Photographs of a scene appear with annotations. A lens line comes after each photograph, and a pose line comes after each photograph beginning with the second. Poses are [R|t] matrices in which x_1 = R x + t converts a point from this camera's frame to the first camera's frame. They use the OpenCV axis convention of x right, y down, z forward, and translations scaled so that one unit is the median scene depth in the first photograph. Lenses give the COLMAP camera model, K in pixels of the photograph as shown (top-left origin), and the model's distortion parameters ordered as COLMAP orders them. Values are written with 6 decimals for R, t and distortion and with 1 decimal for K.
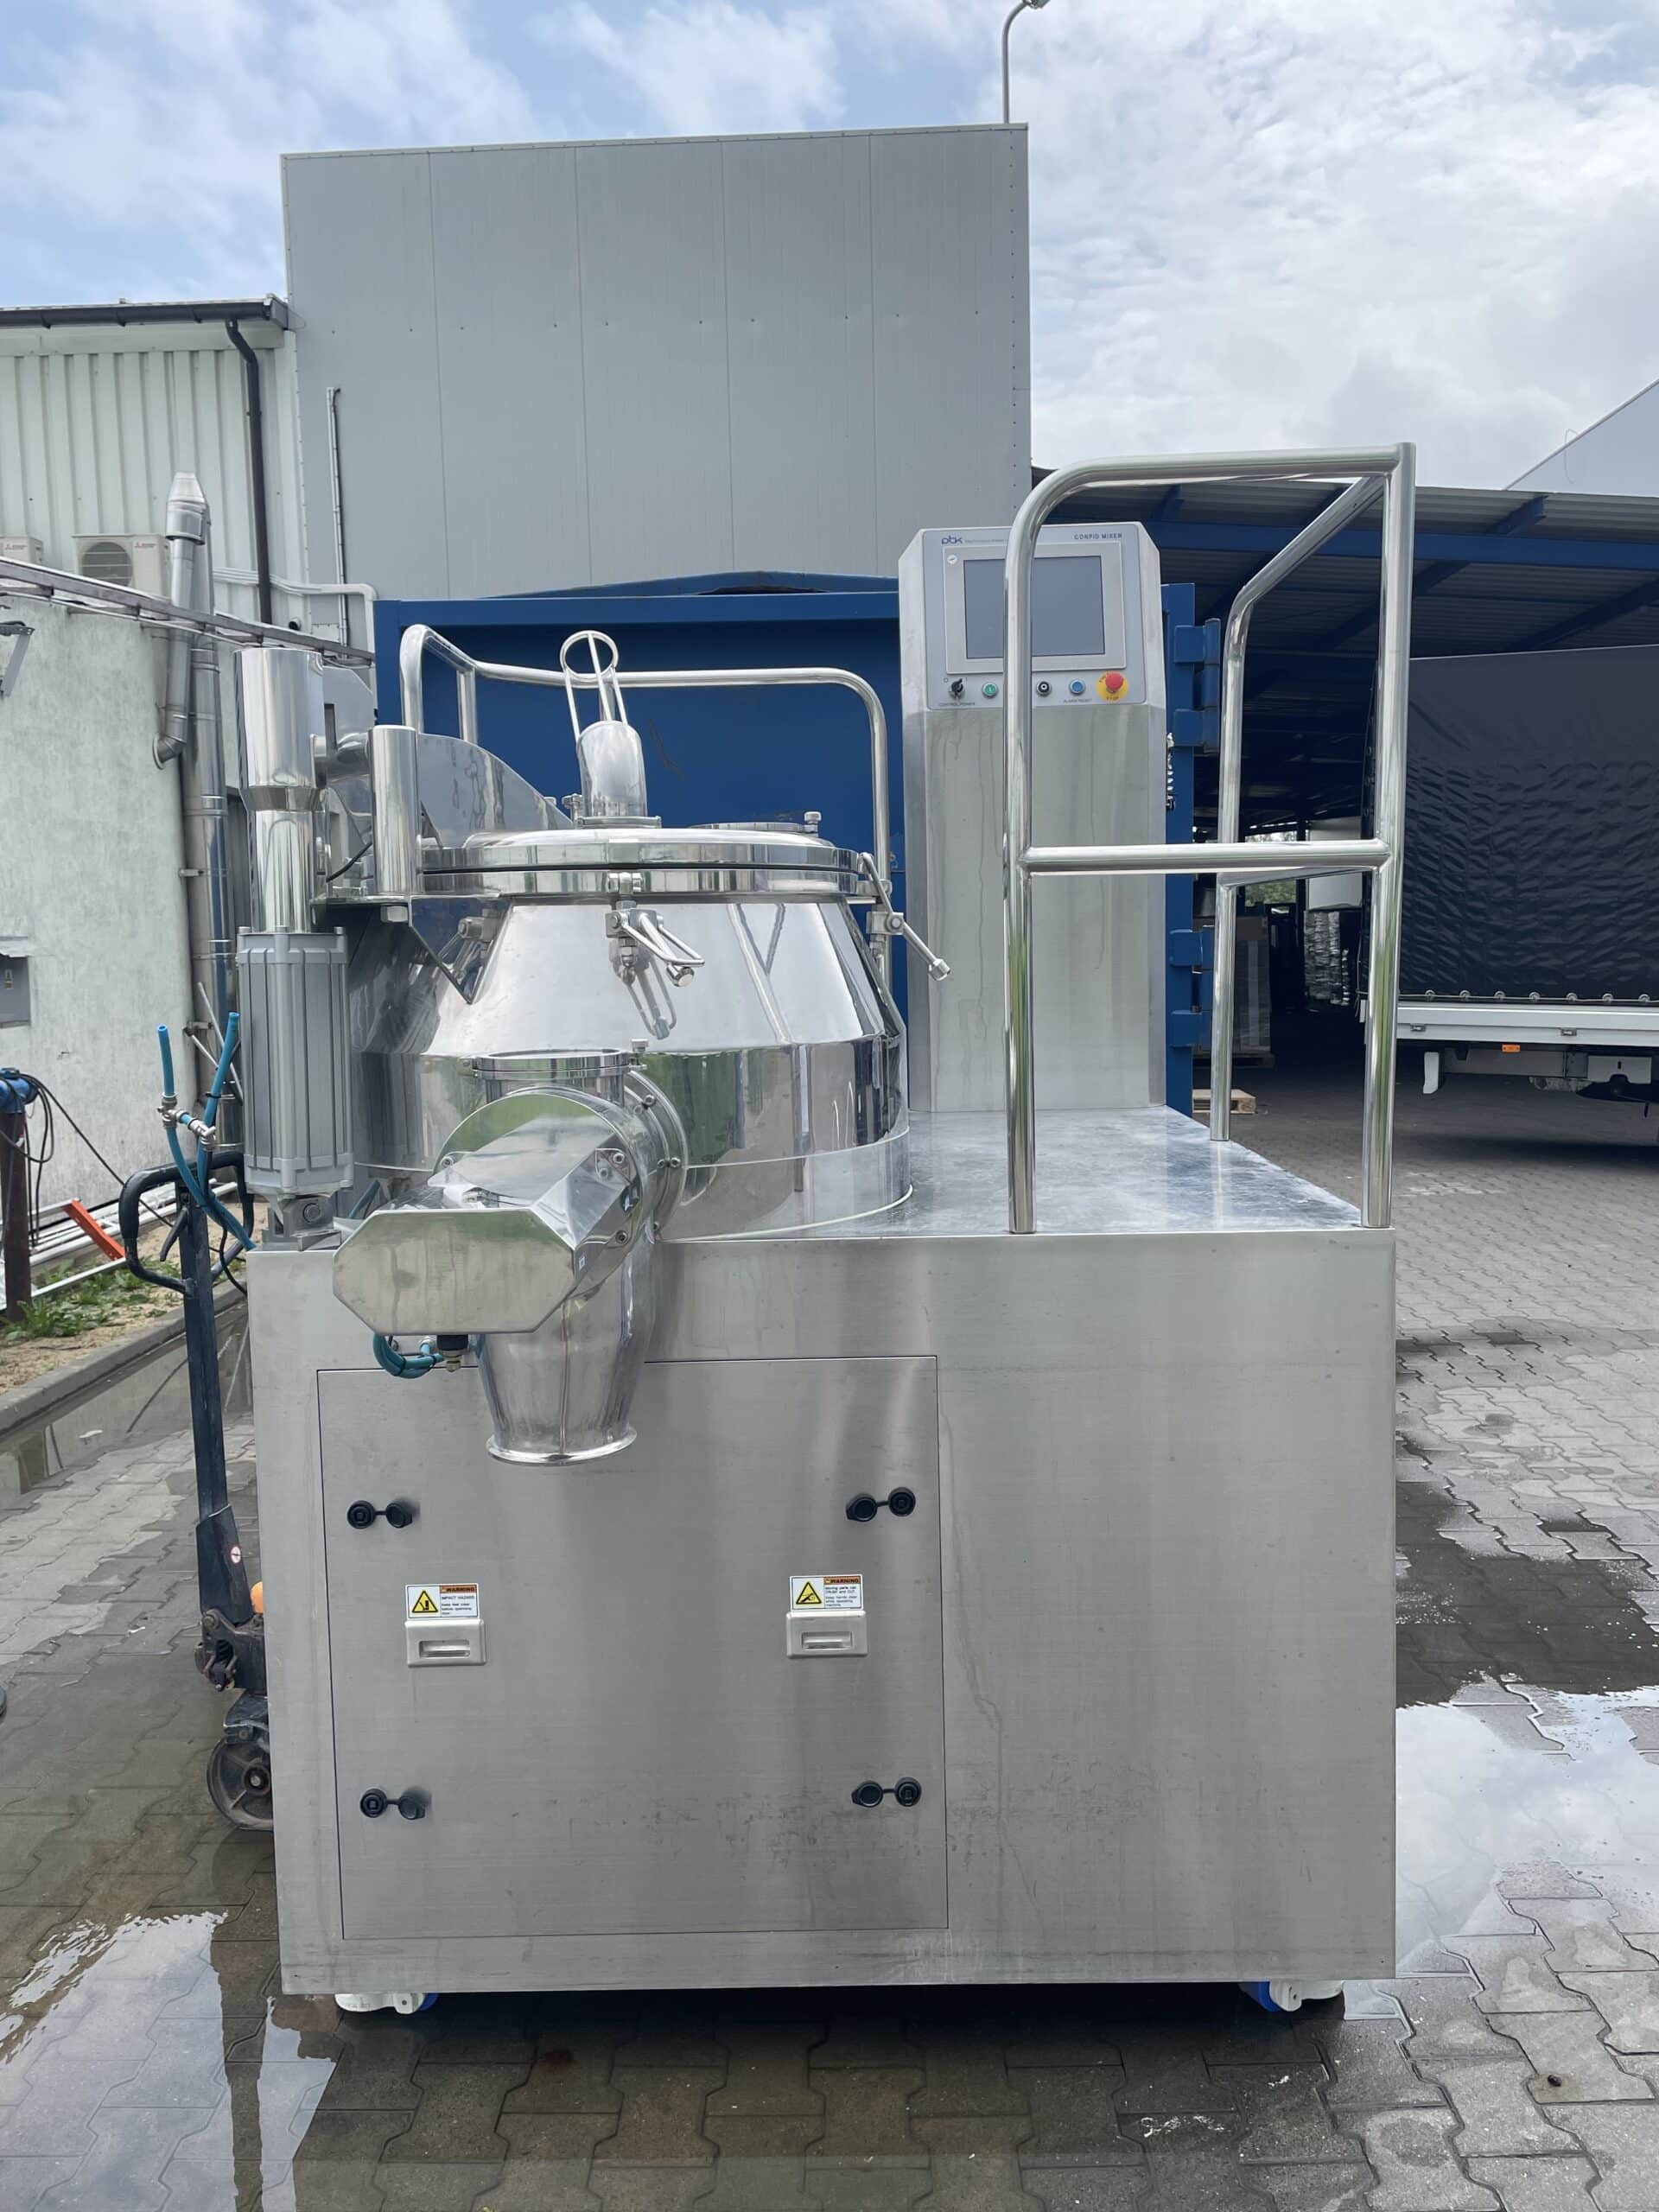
lens RADIAL K [[1670.0, 0, 836.2], [0, 1670.0, 1075.4], [0, 0, 1]] dist [0.100714, -0.115766]
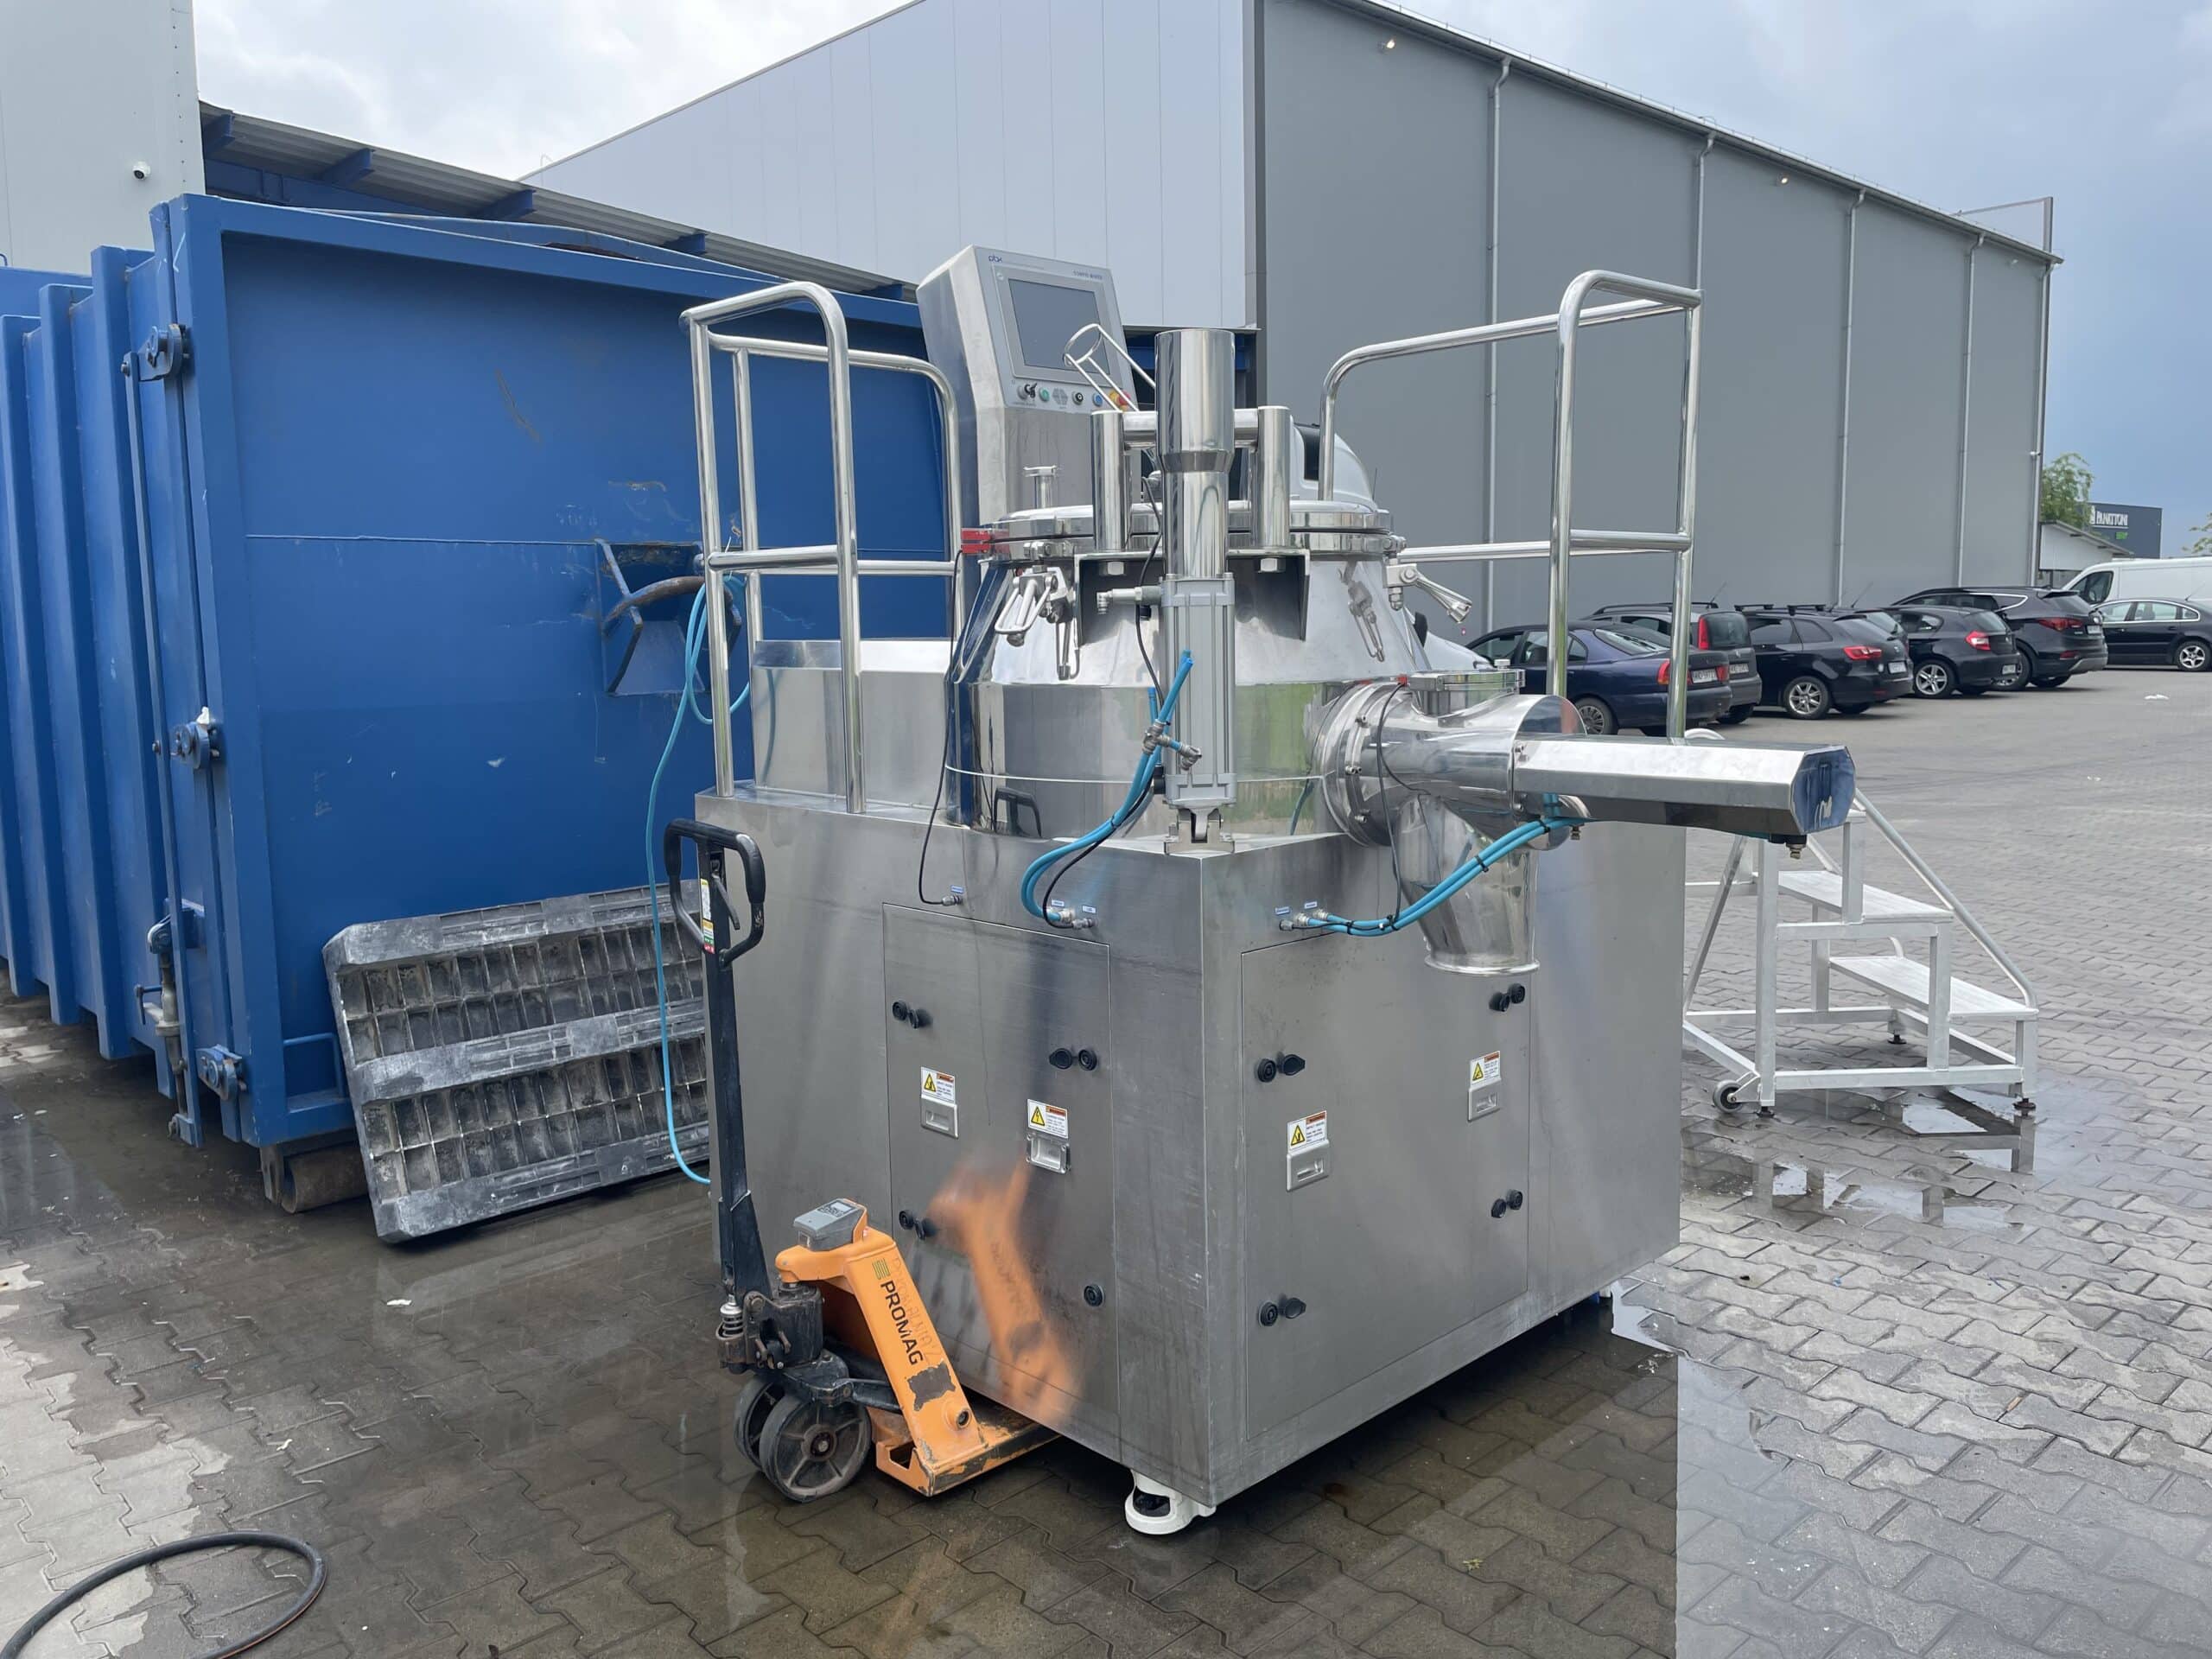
lens RADIAL K [[1670.0, 0, 1083.9], [0, 1670.0, 786.4], [0, 0, 1]] dist [0.100714, -0.115766]
pose [[0.719820, -0.065510, 0.691063, -0.879672], [0.062496, 0.997610, 0.029472, 0.012879], [-0.691342, 0.021974, 0.722194, 0.173614]]
